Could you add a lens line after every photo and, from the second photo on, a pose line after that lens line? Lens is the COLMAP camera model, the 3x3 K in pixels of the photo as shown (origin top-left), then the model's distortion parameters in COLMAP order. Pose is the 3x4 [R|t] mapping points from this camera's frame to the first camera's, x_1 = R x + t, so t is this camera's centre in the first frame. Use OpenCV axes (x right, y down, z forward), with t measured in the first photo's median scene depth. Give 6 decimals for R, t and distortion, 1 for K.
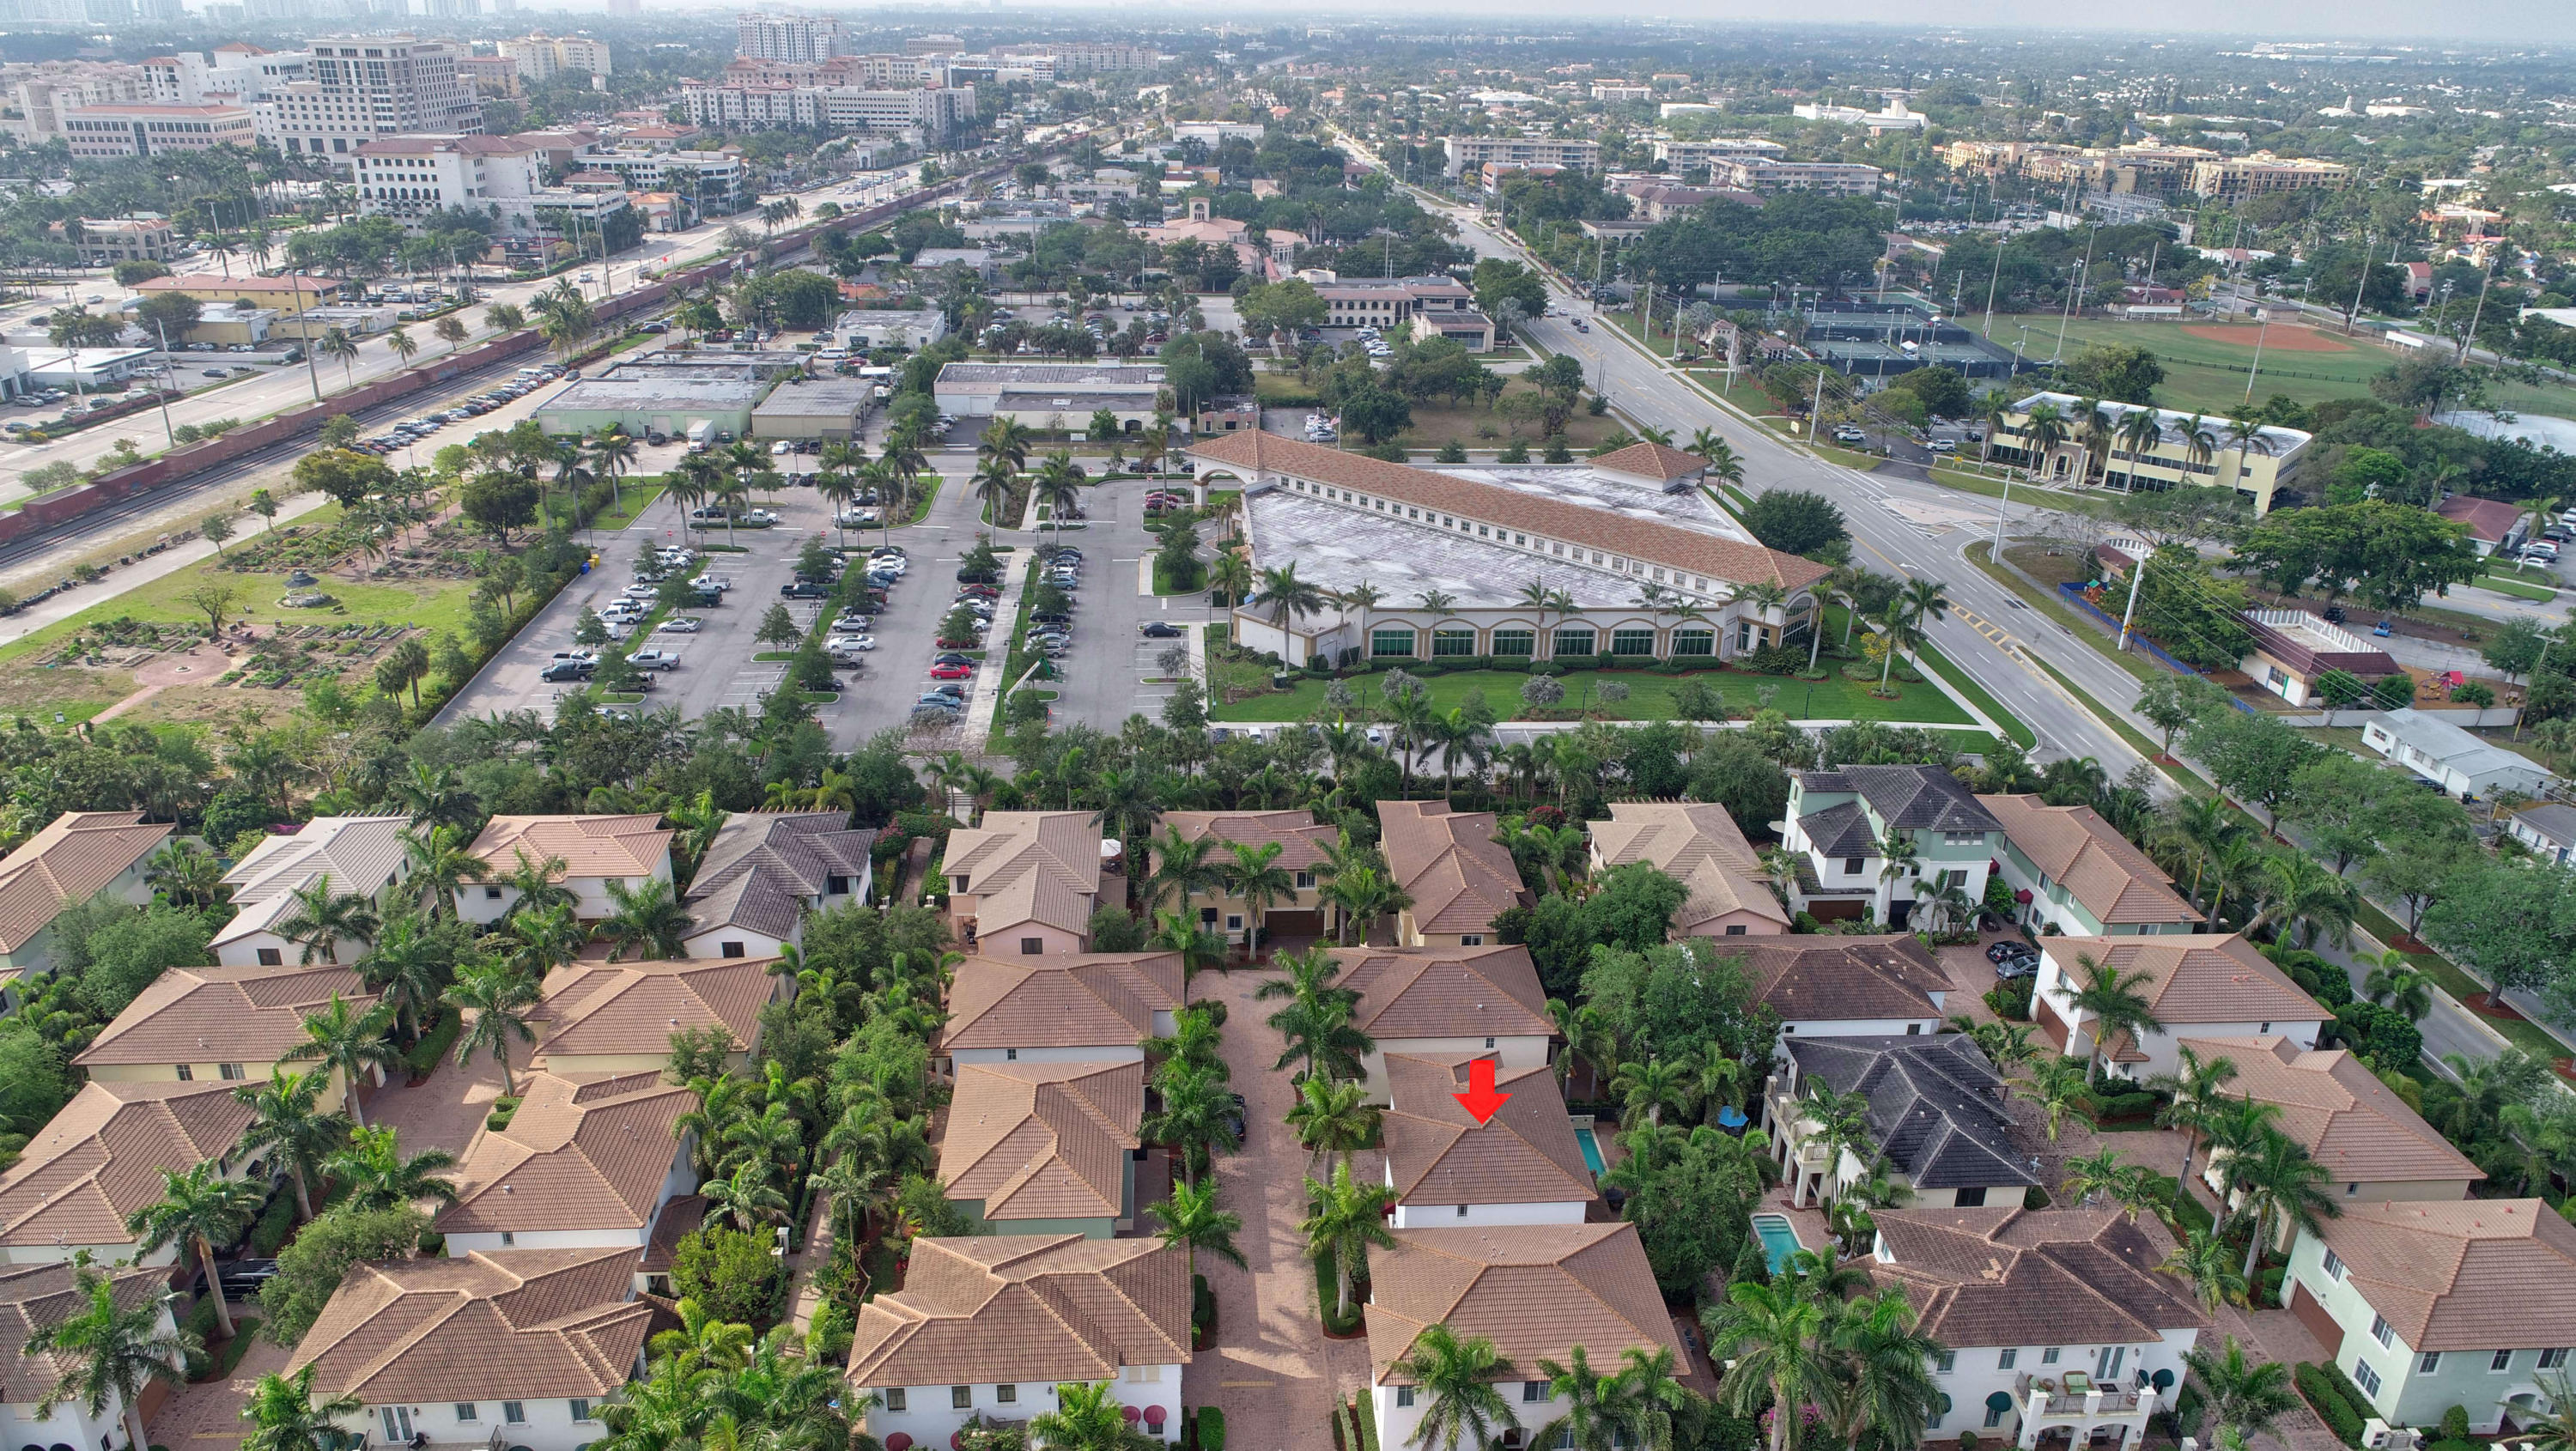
lens RADIAL K [[1741.5, 0, 1297.6], [0, 1741.5, 718.8], [0, 0, 1]] dist [-0.001507, 0.000815]
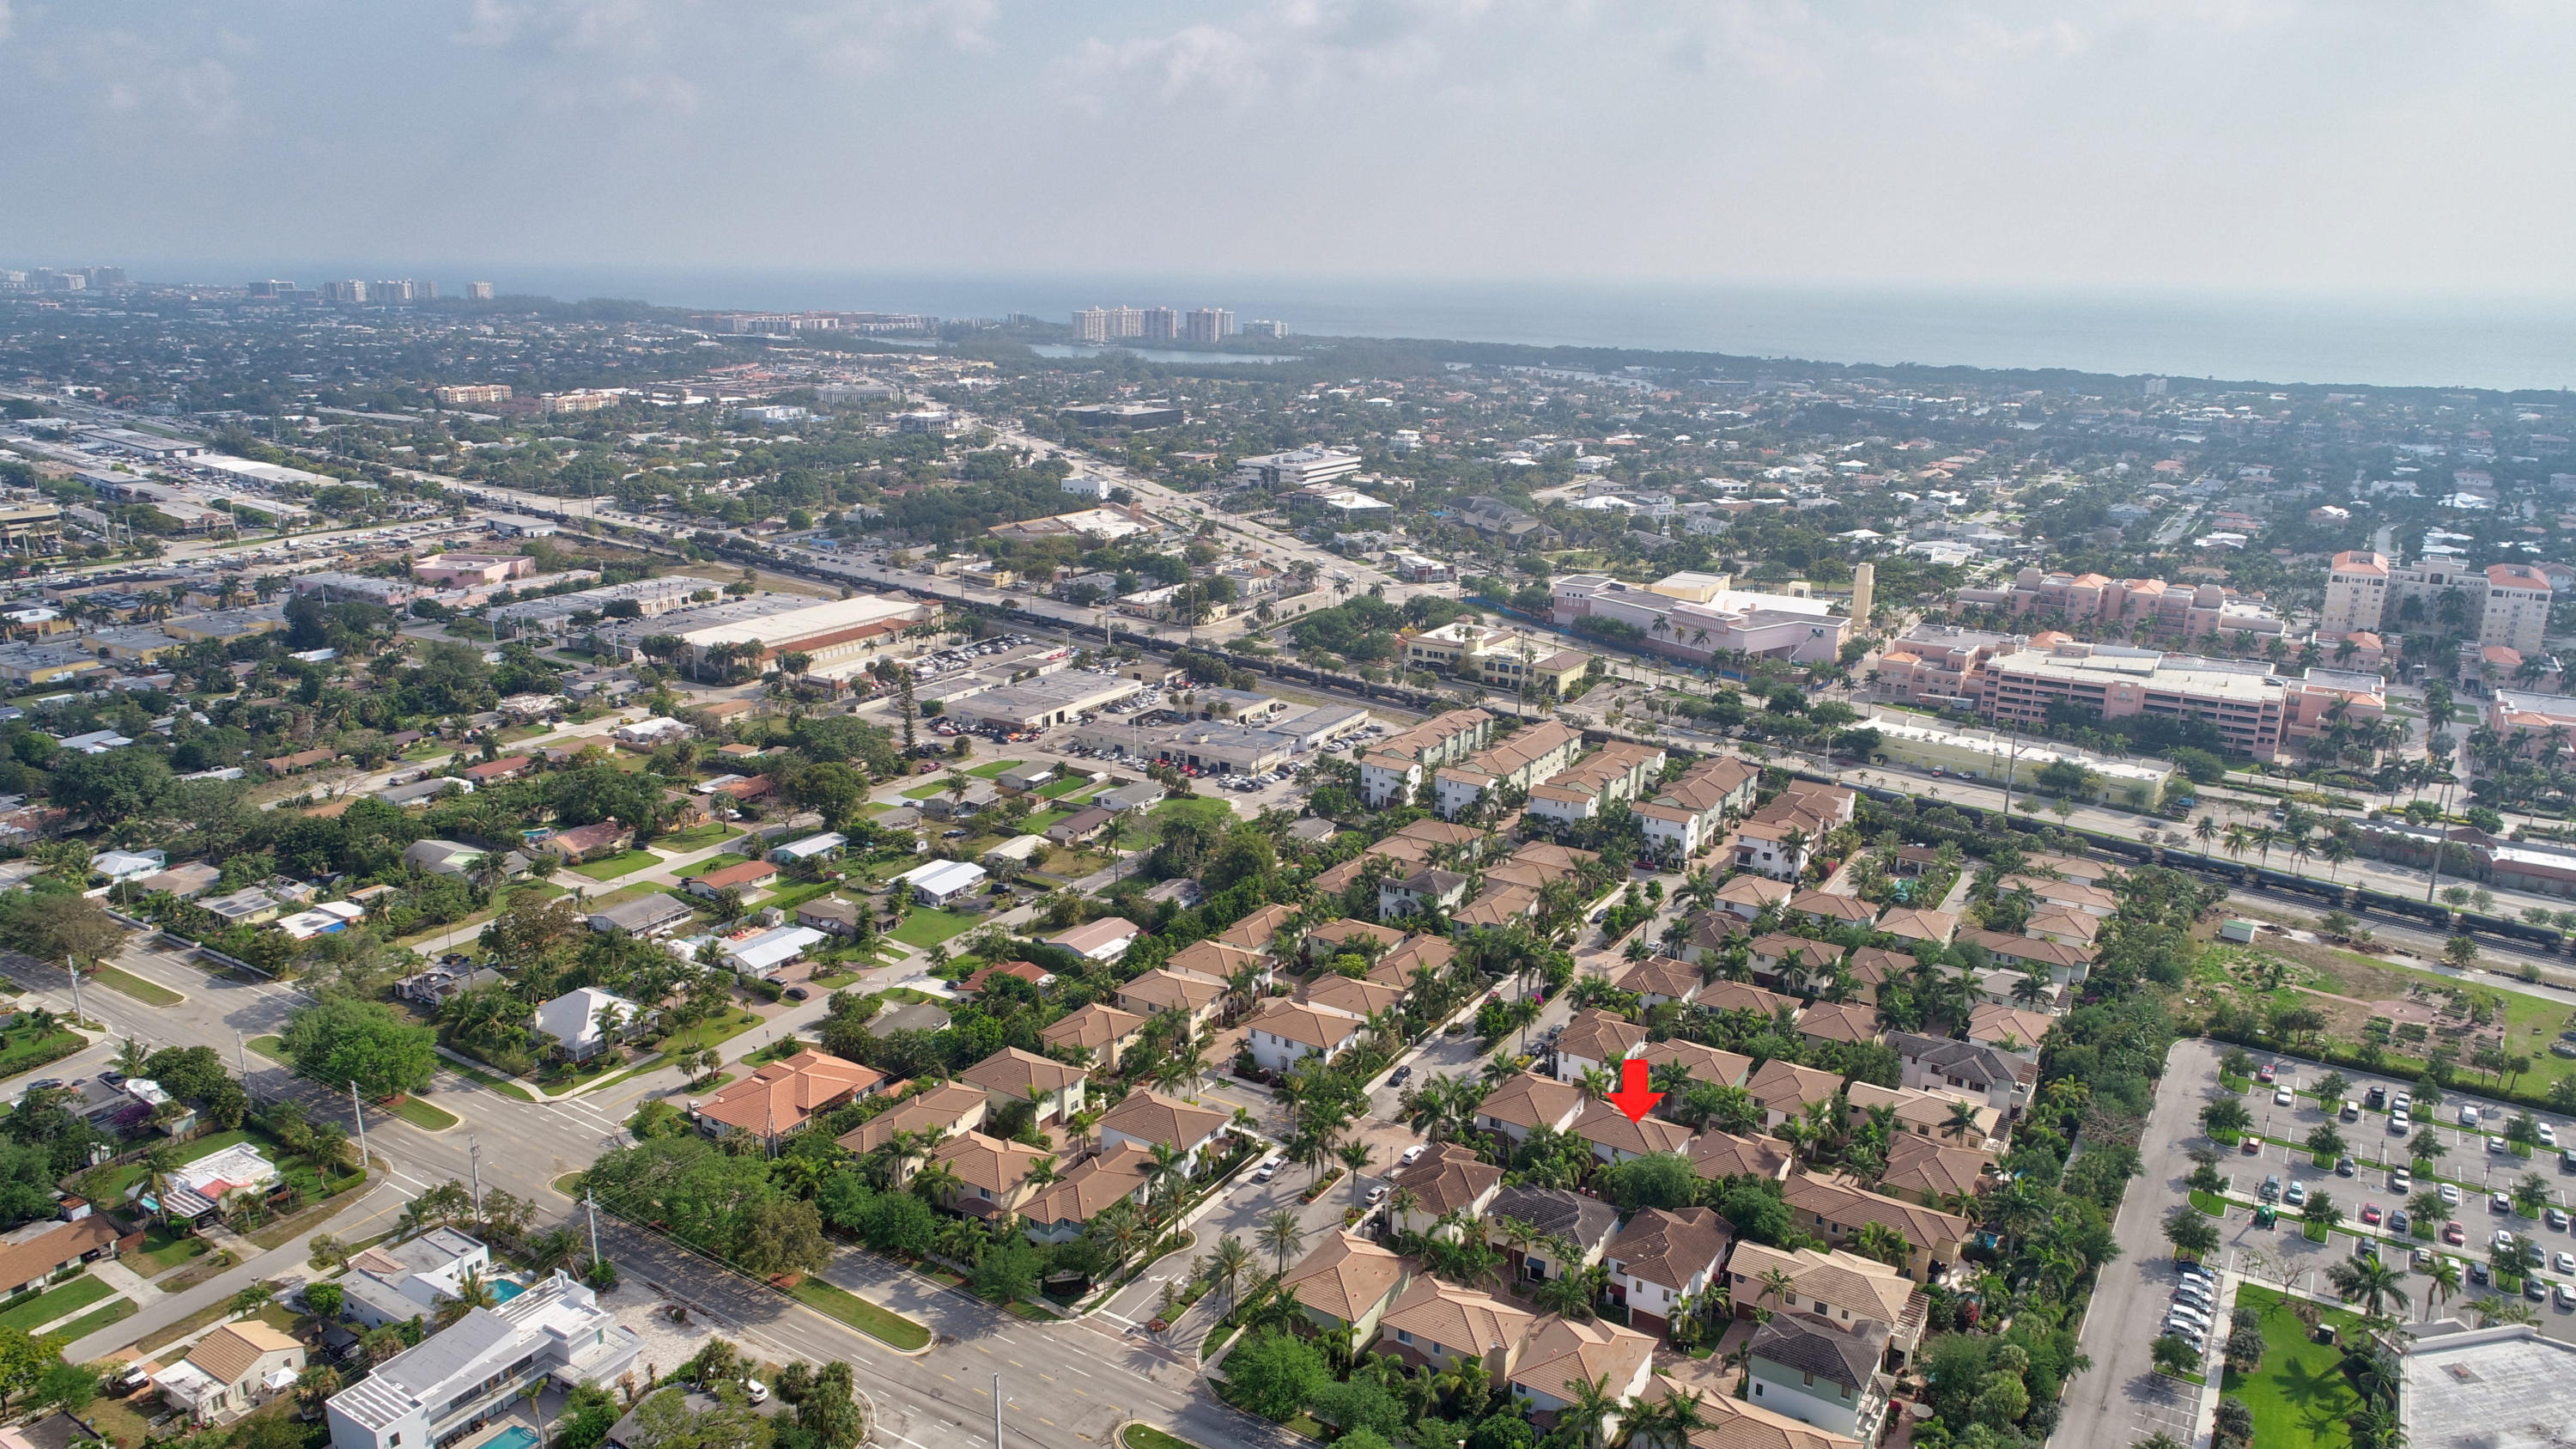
lens RADIAL K [[1741.9, 0, 1297.6], [0, 1741.9, 734.7], [0, 0, 1]] dist [-0.001507, 0.000815]
pose [[-0.586454, 0.189578, -0.787485, 1.134063], [-0.333196, 0.829691, 0.447876, -0.593924], [0.738277, 0.525045, -0.423409, 0.749337]]
